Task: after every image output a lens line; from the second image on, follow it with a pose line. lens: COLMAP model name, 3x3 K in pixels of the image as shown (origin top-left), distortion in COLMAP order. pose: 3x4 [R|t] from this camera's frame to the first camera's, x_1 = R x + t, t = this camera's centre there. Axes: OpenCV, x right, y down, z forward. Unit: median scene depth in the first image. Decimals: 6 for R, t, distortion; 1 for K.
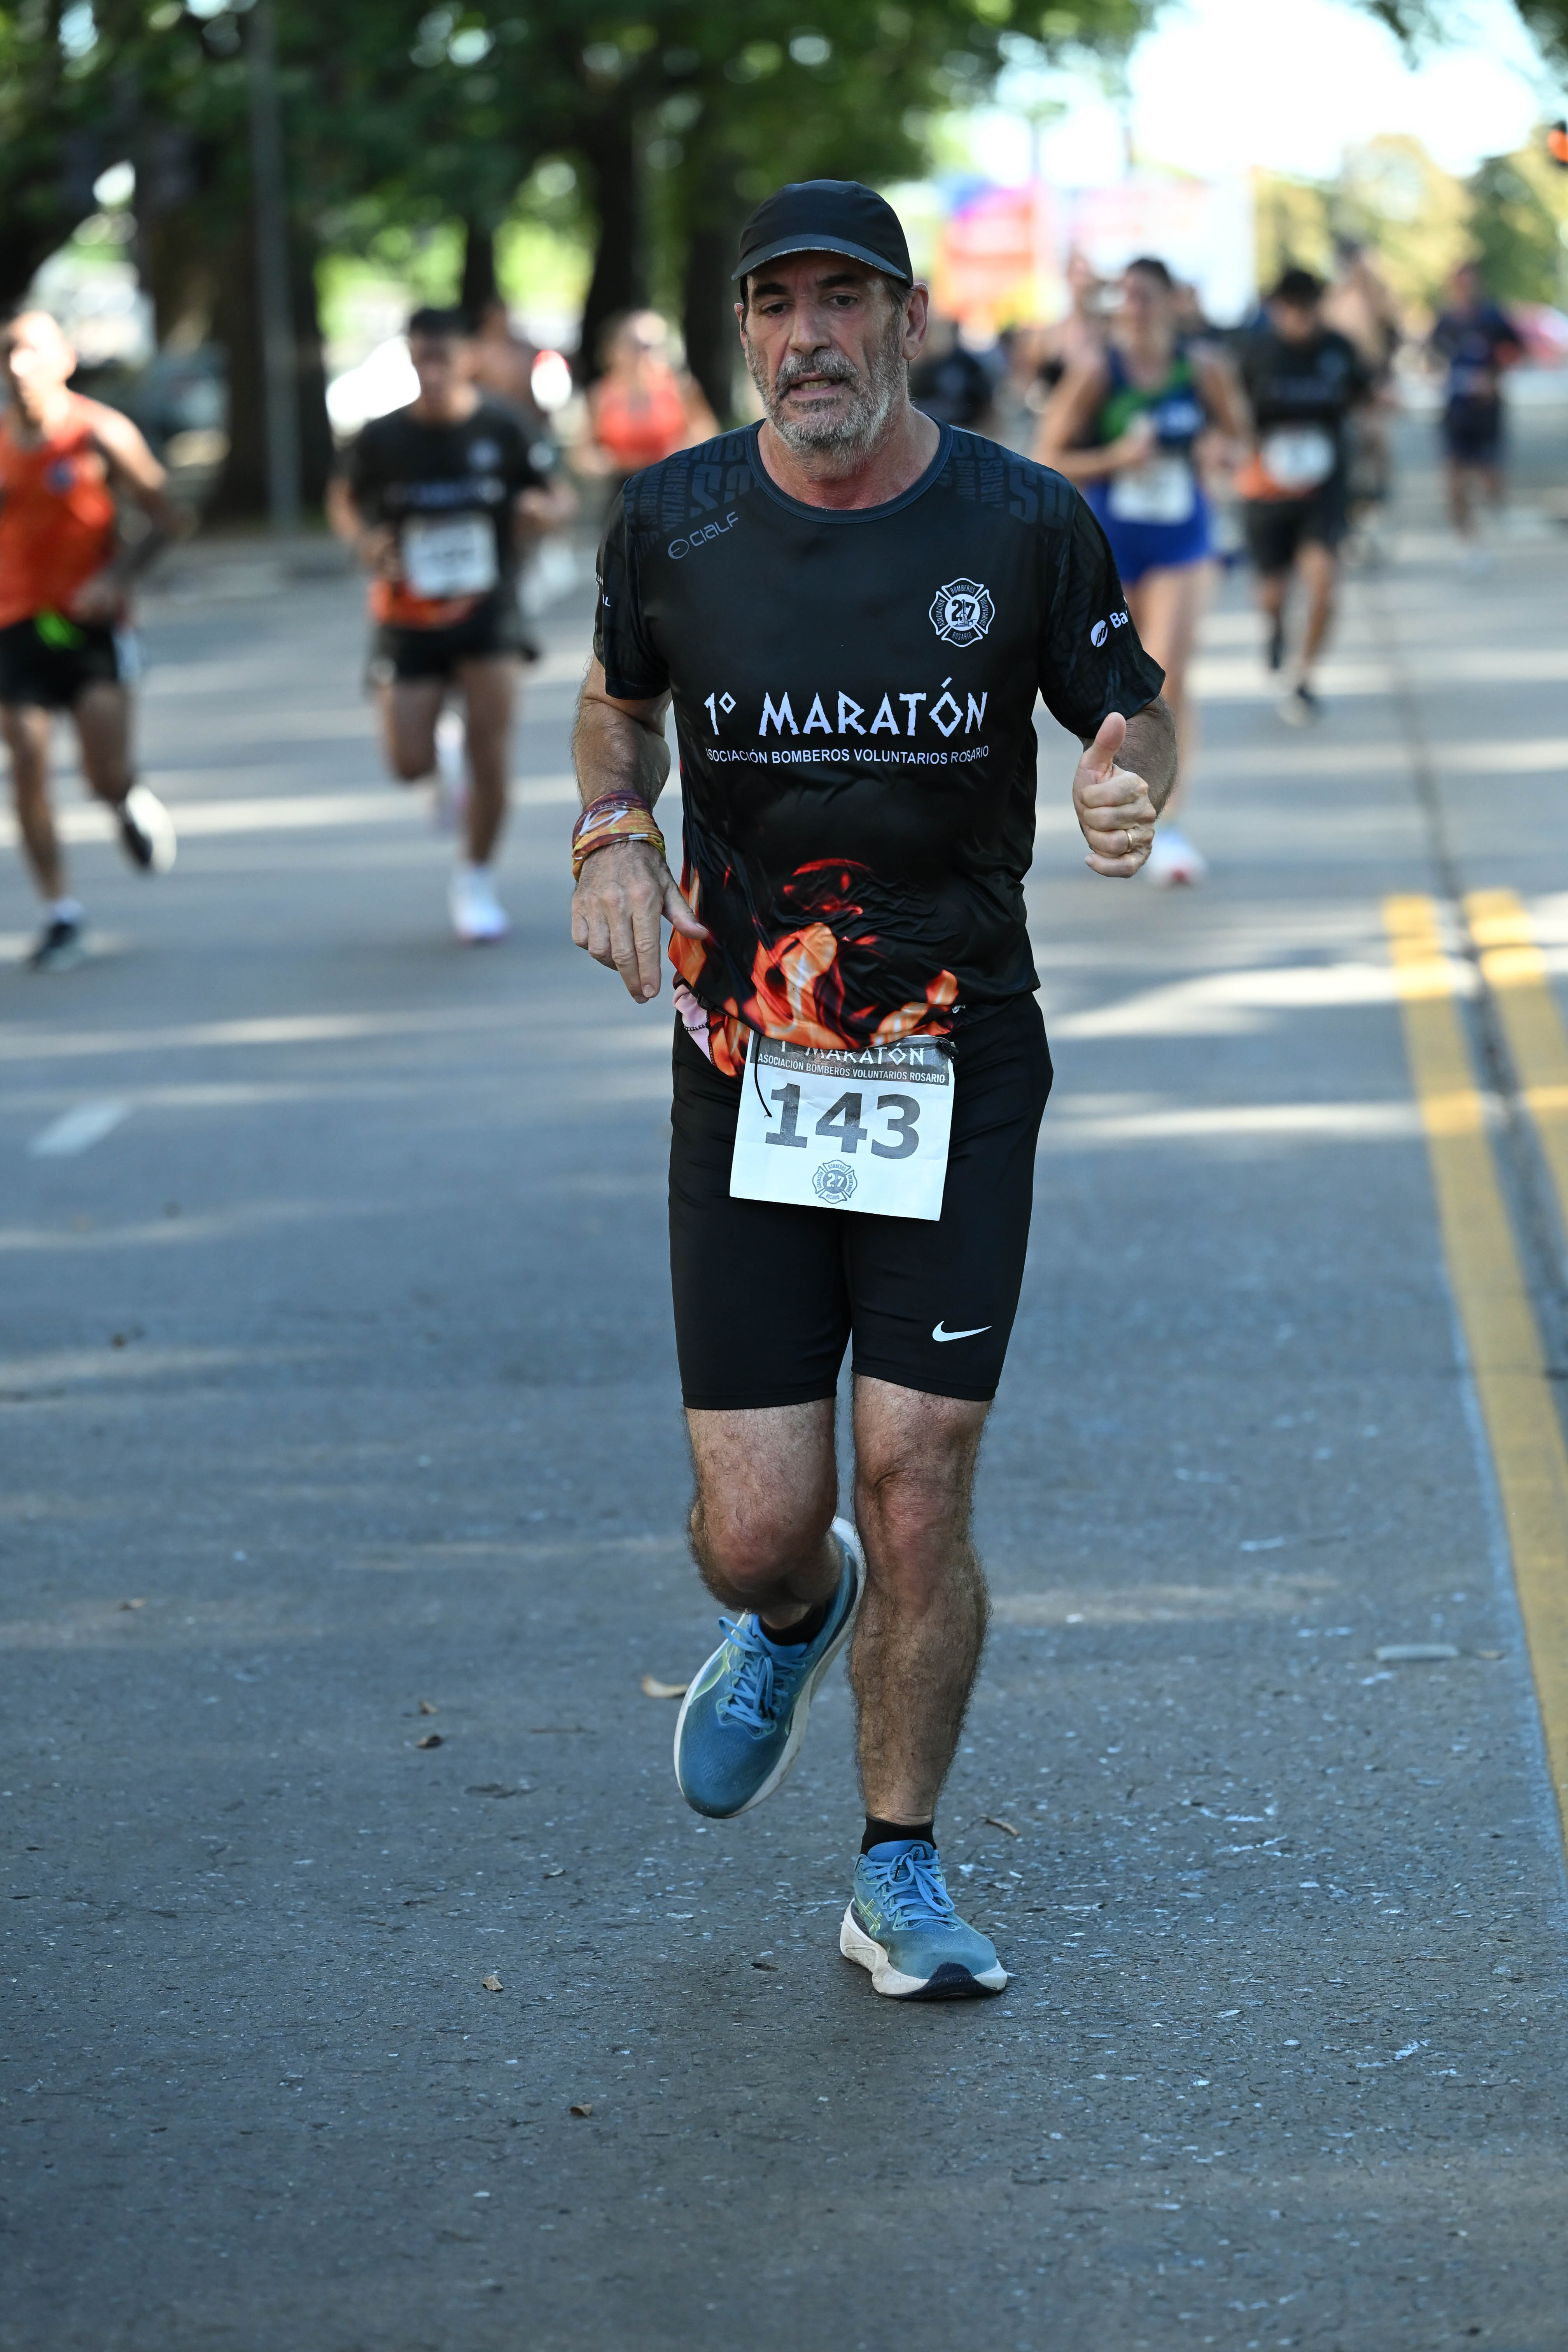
lens RADIAL K [[9140.6, 0, 784.0], [0, 9140.6, 1176.0], [0, 0, 1]] dist [-0.044818, 0.252711]
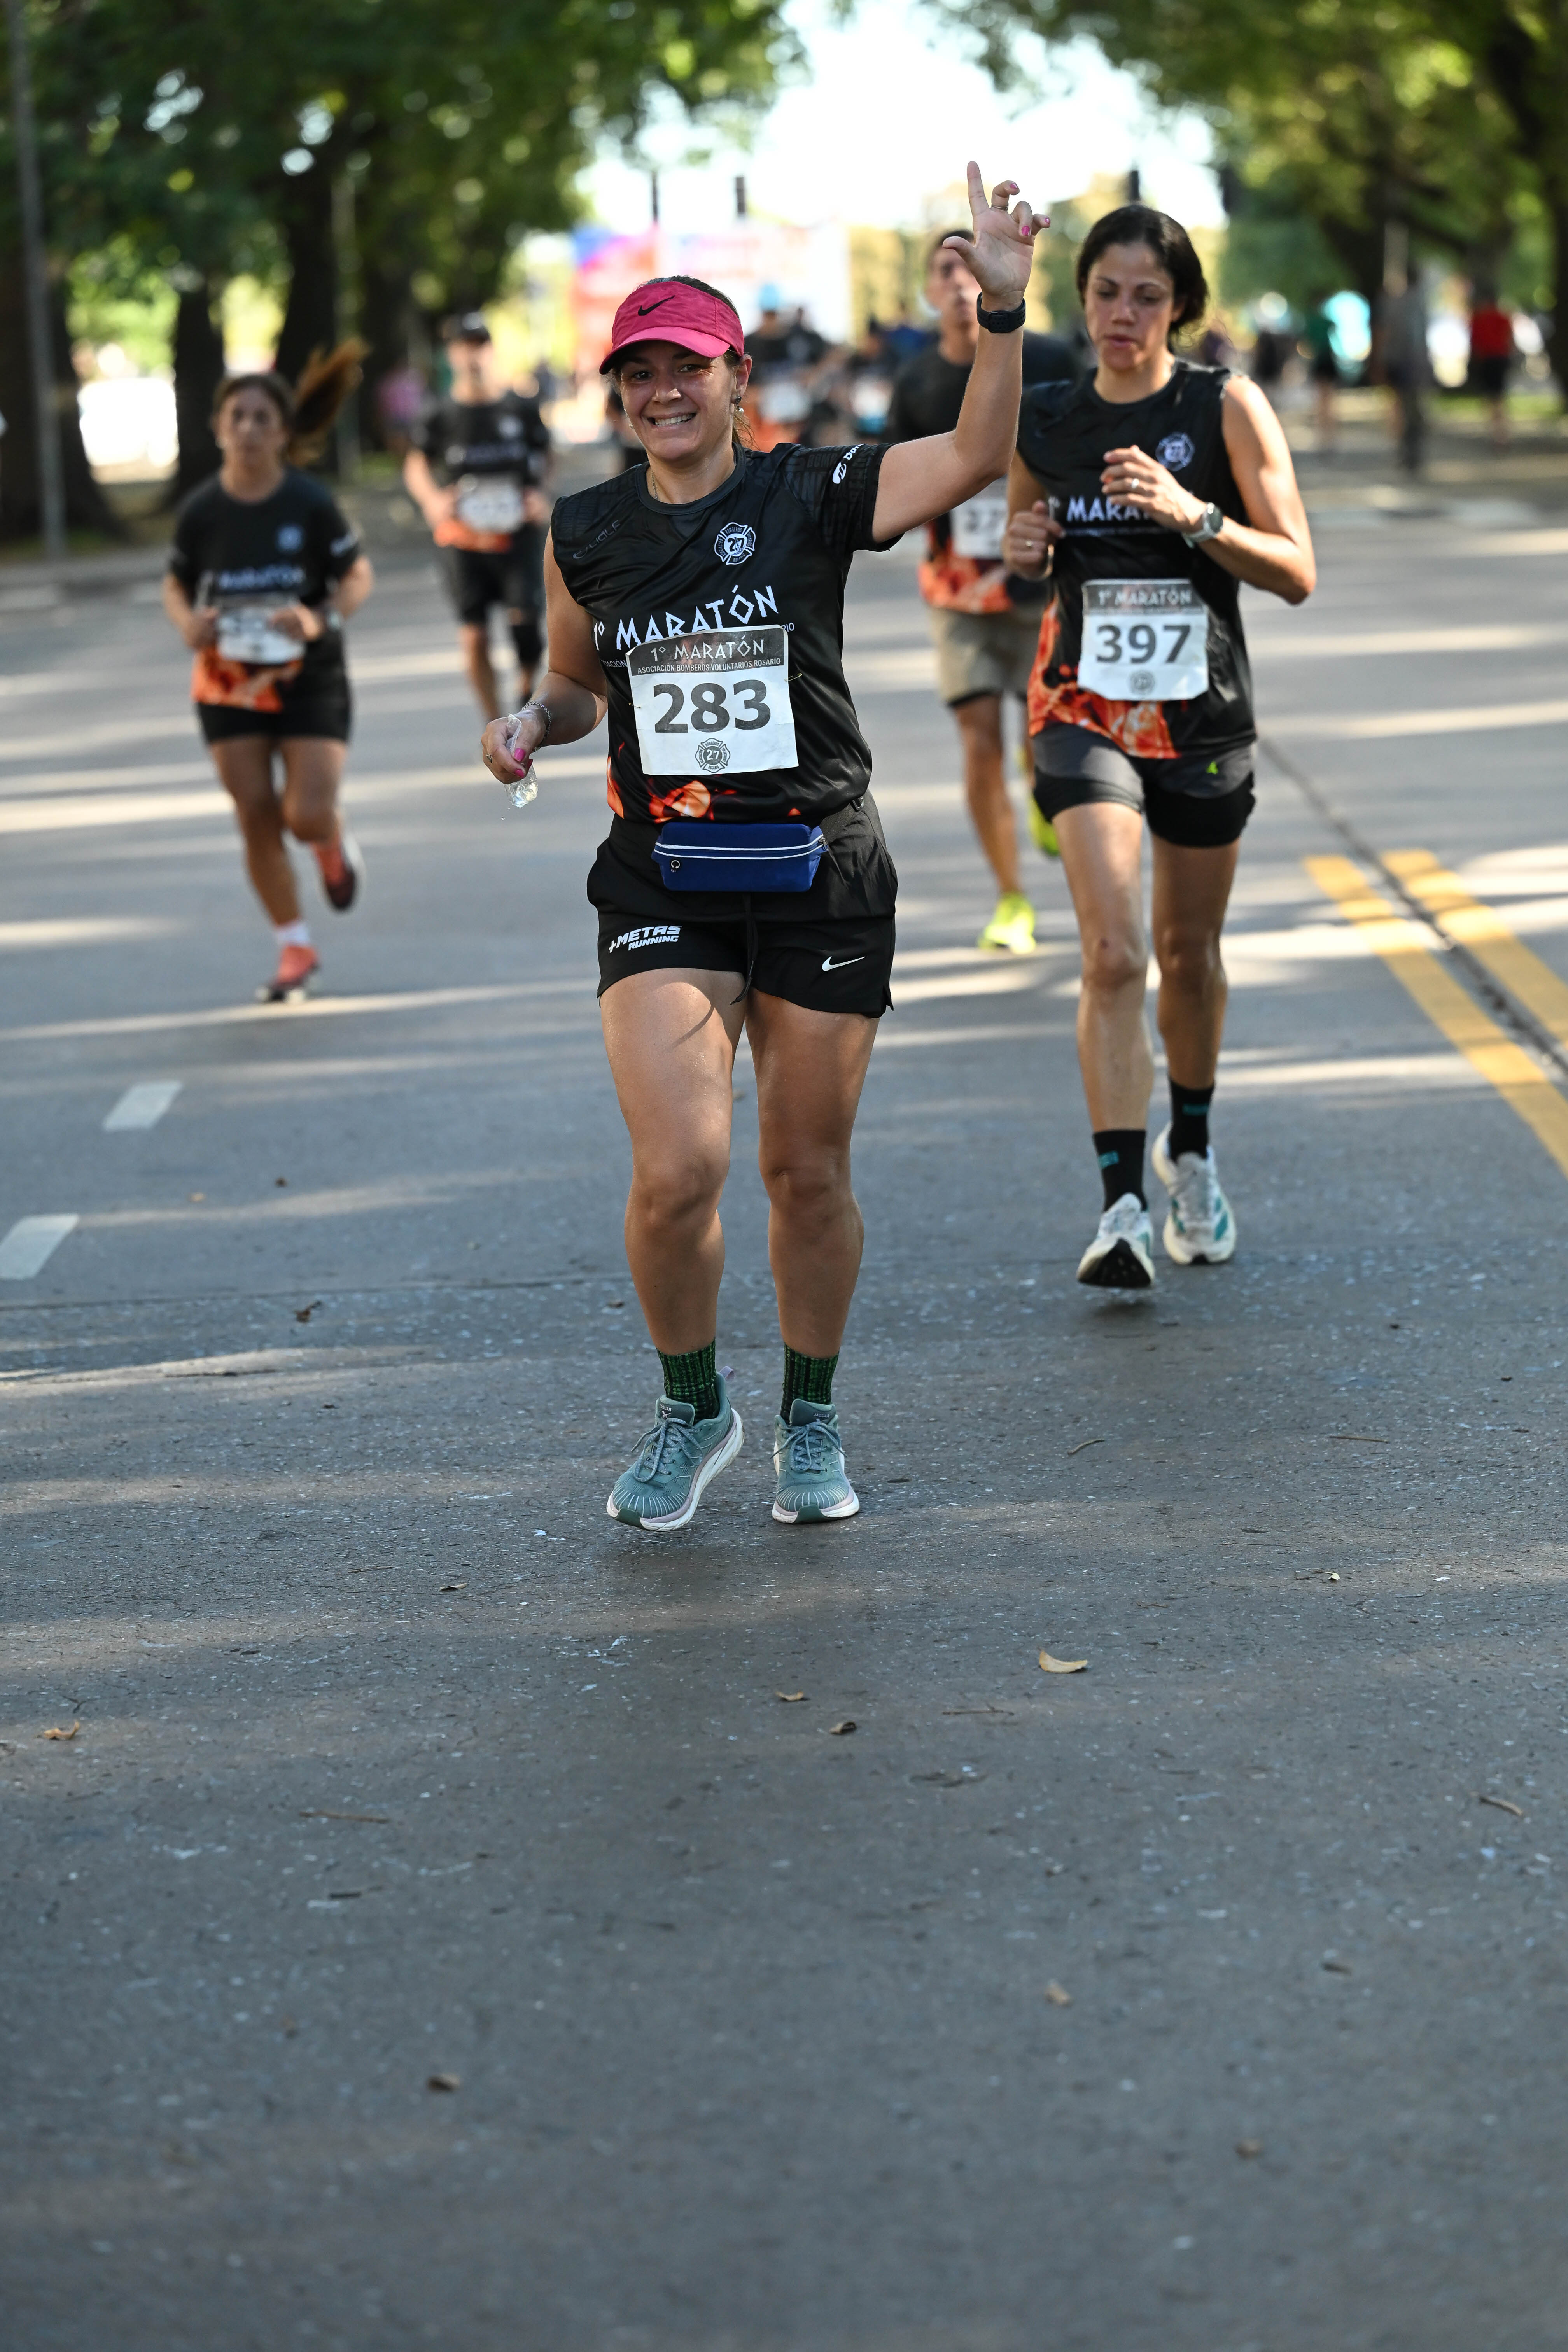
lens RADIAL K [[8277.9, 0, 784.0], [0, 8277.9, 1176.0], [0, 0, 1]] dist [0.040386, -2.948343]
pose [[0.998751, -0.022290, 0.044716, -0.087489], [0.022096, 0.999744, 0.004845, -0.000377], [-0.044812, -0.003851, 0.998988, 0.139690]]
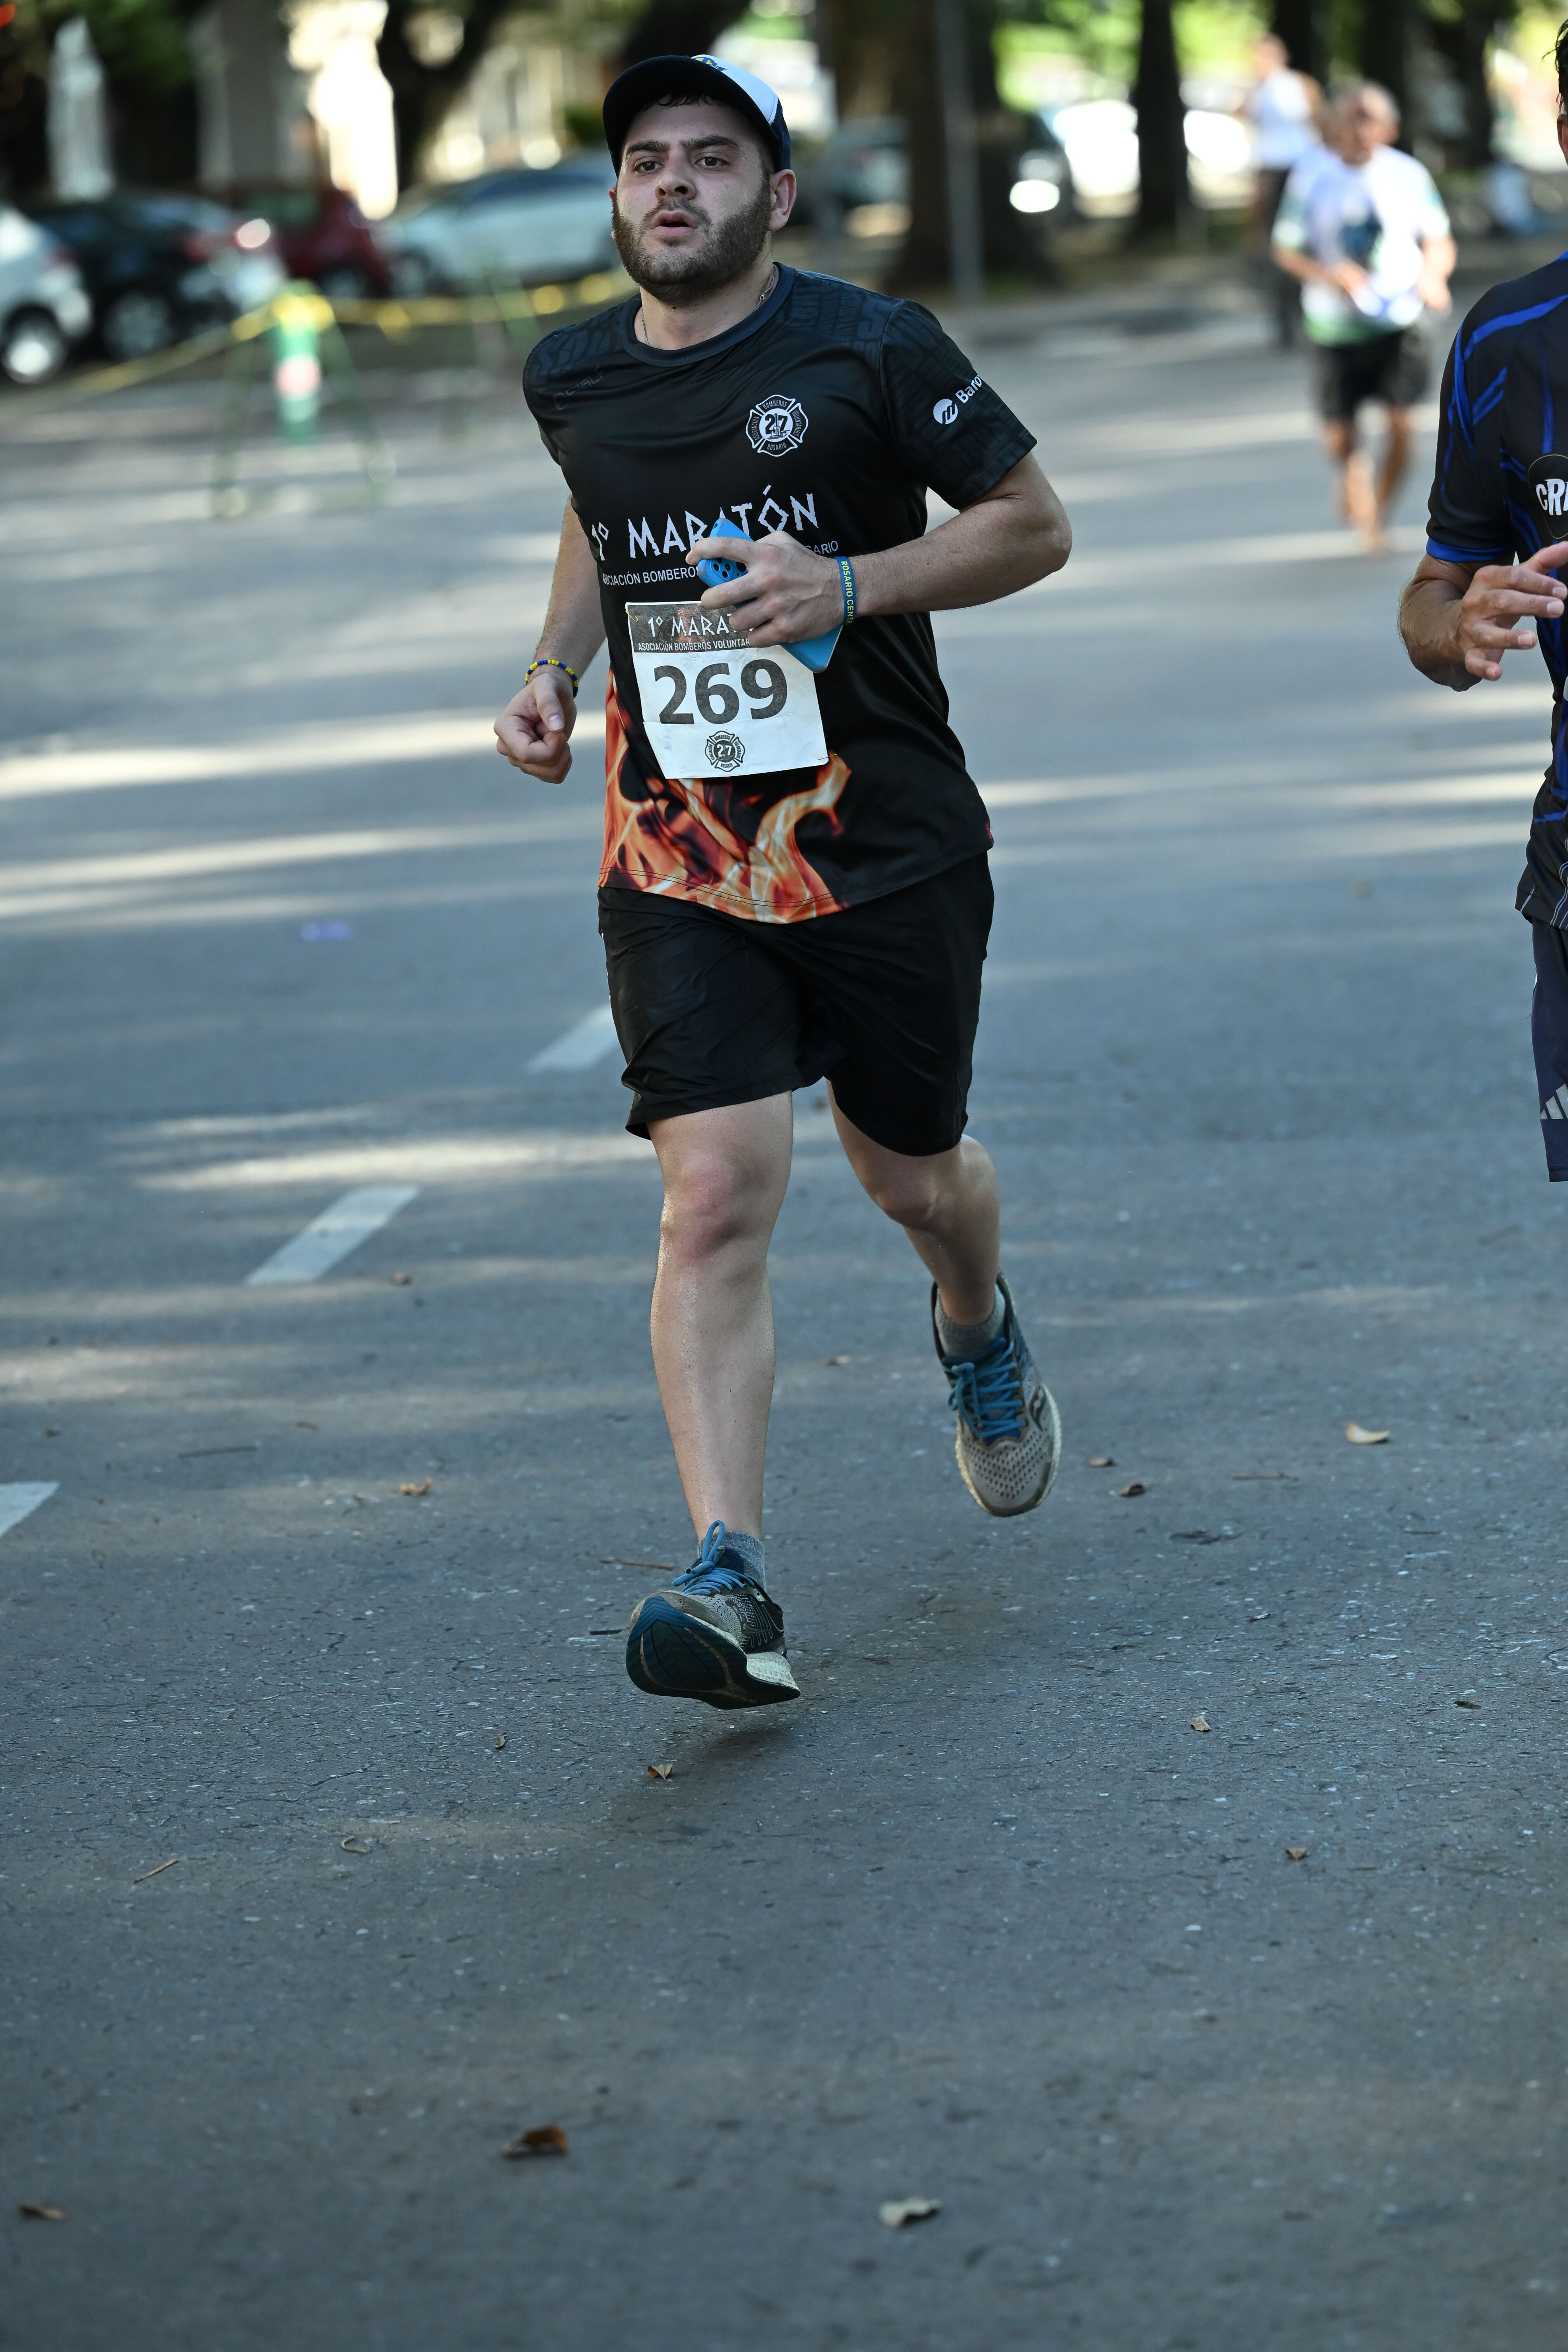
lens RADIAL K [[9120.7, 0, 784.0], [0, 9120.7, 1176.0], [0, 0, 1]] dist [0.019789, -2.450789]
pose [[0.996972, -0.015956, -0.076113, 0.000169], [0.017897, 0.999530, 0.024885, 0.001098], [0.075680, -0.026171, 0.996789, -0.013656]]
